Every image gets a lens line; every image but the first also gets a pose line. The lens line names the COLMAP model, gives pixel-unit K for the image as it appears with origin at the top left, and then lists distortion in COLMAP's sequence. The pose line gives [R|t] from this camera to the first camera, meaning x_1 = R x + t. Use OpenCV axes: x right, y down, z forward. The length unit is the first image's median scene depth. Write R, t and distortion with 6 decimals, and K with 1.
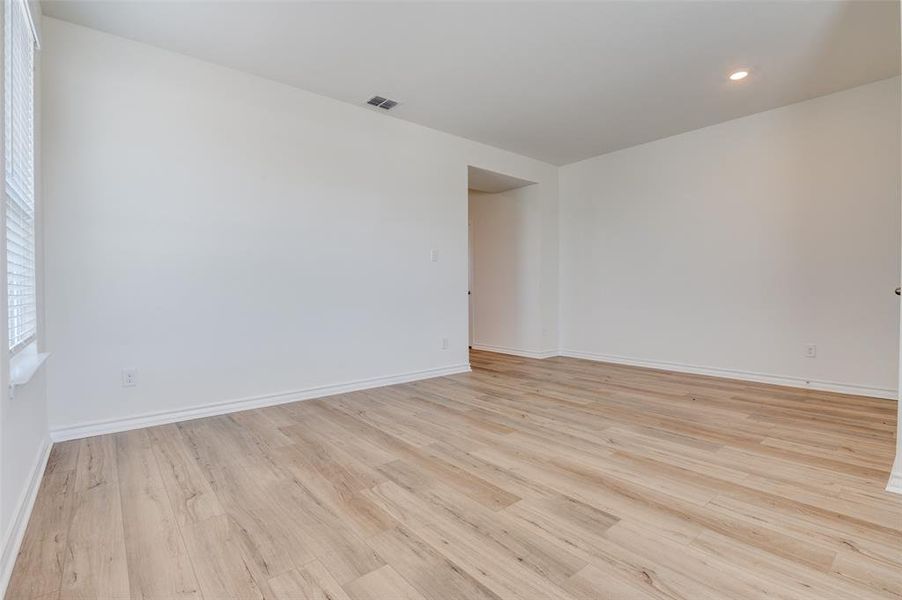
lens RADIAL K [[425.1, 0, 451.0], [0, 425.1, 300.0], [0, 0, 1]] dist [-0.002032, -0.000943]
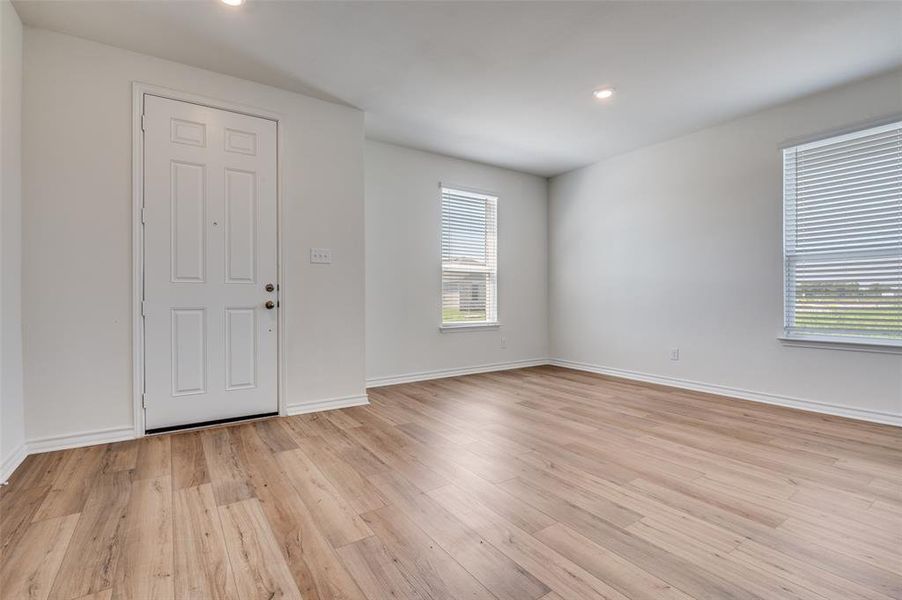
lens RADIAL K [[425.1, 0, 451.0], [0, 425.1, 300.0], [0, 0, 1]] dist [-0.002032, -0.000943]
pose [[-0.994773, 0.006124, 0.101925, 0.313948], [0.009259, 0.999498, 0.030315, -0.062717], [-0.101688, 0.031100, -0.994330, 2.045353]]
